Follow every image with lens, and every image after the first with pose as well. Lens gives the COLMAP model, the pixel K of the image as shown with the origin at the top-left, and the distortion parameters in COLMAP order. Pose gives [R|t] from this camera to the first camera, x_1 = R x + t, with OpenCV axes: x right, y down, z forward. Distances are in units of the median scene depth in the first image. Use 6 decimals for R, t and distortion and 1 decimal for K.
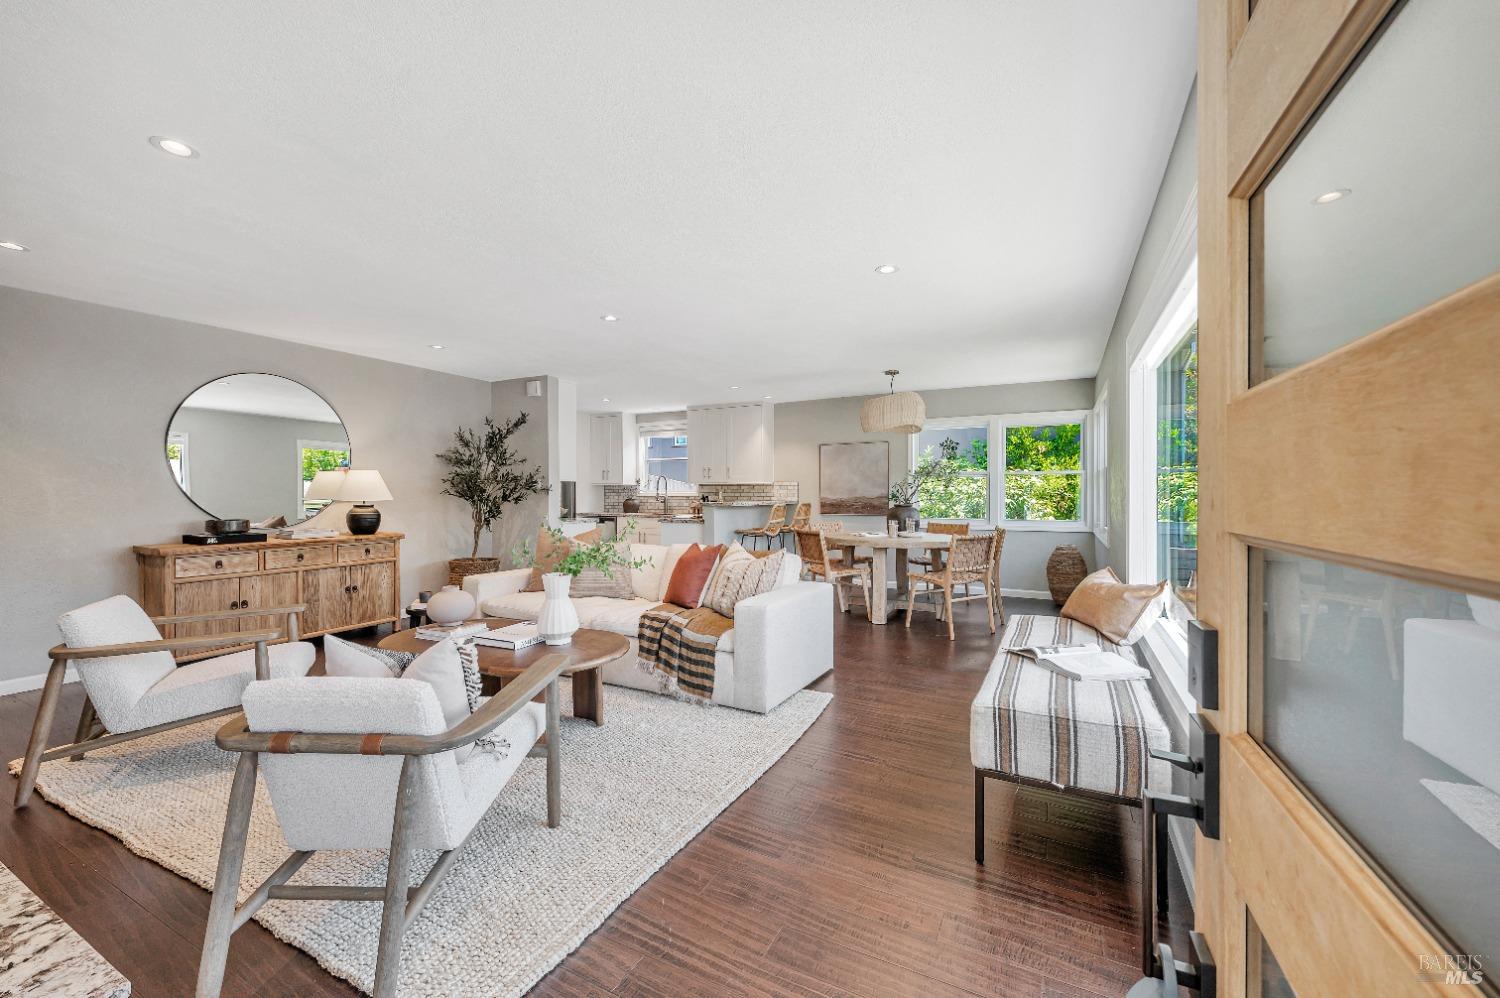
lens RADIAL K [[597.4, 0, 750.0], [0, 597.4, 499.0], [0, 0, 1]] dist [0.000330, 0.000006]
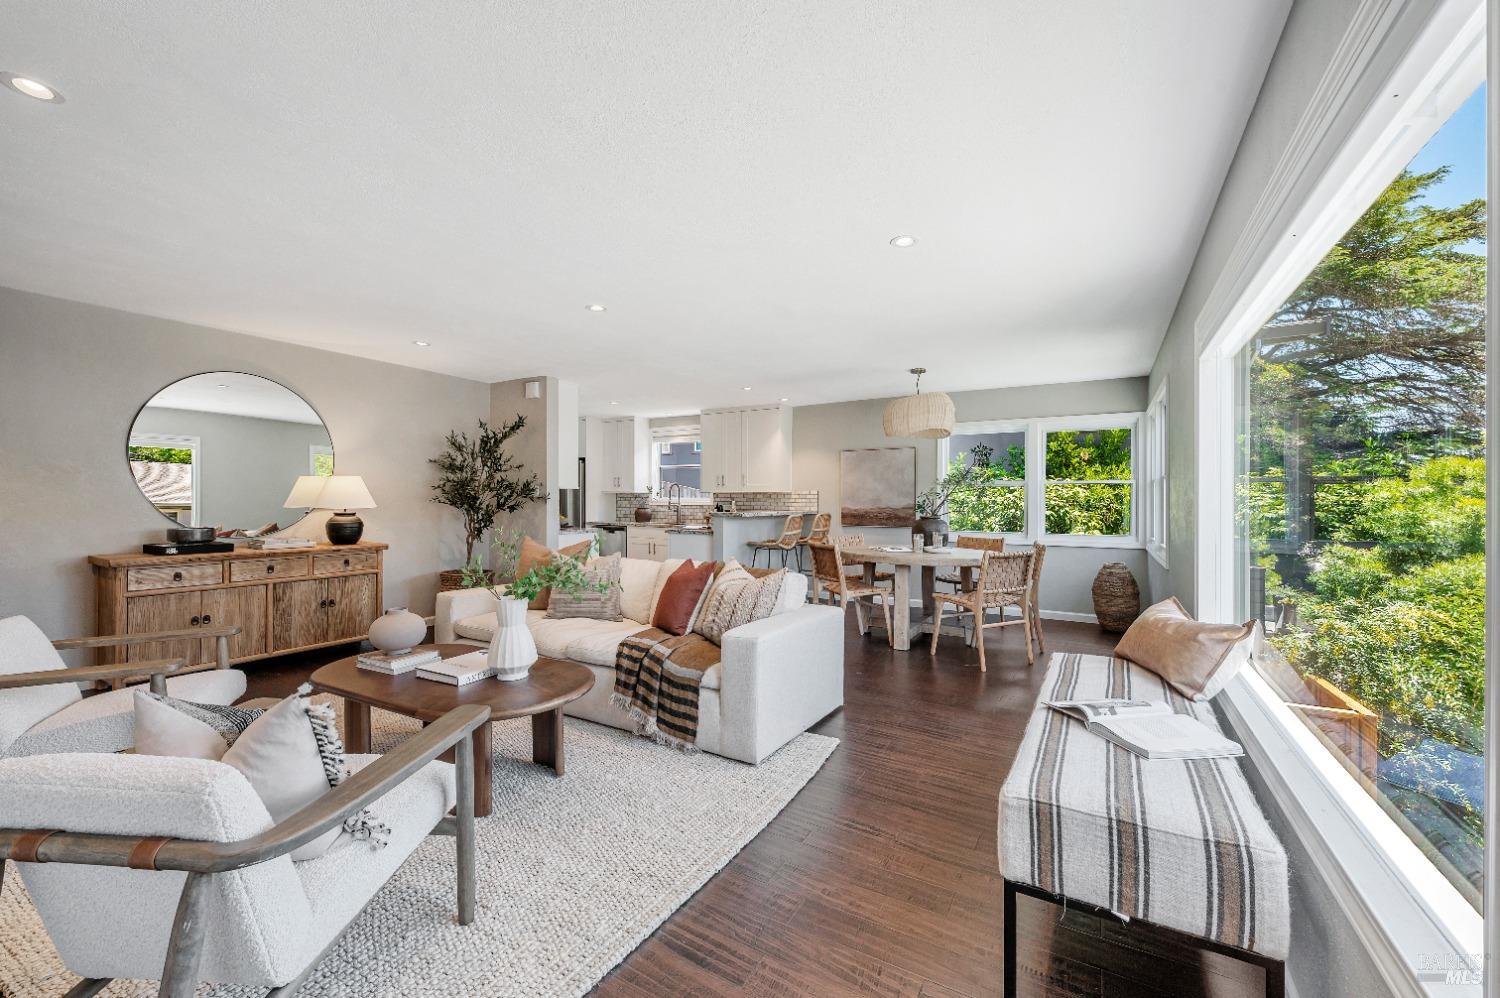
lens RADIAL K [[600.3, 0, 753.2], [0, 600.3, 501.8], [0, 0, 1]] dist [-0.000346, 0.000086]
pose [[0.998821, 0.006543, -0.048102, 0.044477], [-0.006973, 0.999937, -0.008759, -0.004371], [0.048041, 0.009085, 0.998804, 0.106457]]
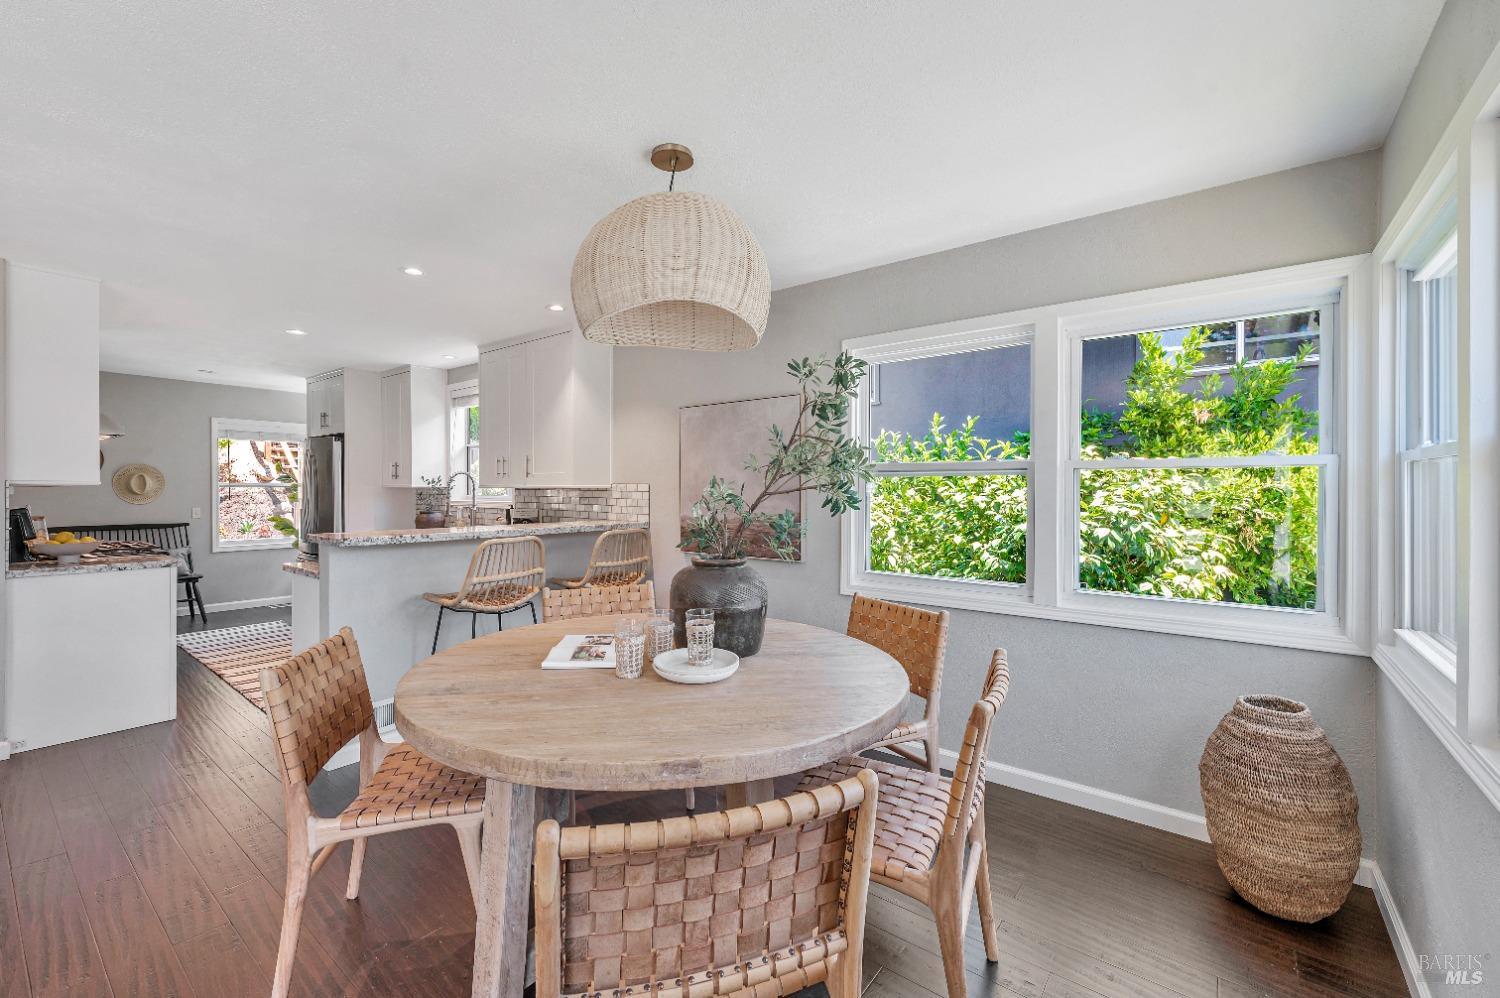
lens RADIAL K [[622.9, 0, 745.4], [0, 622.9, 496.1], [0, 0, 1]] dist [-0.000154, 0.000037]
pose [[0.981560, 0.006244, -0.191054, 0.465115], [-0.006569, 0.999978, -0.001067, -0.033848], [0.191043, 0.002302, 0.981579, 0.908240]]
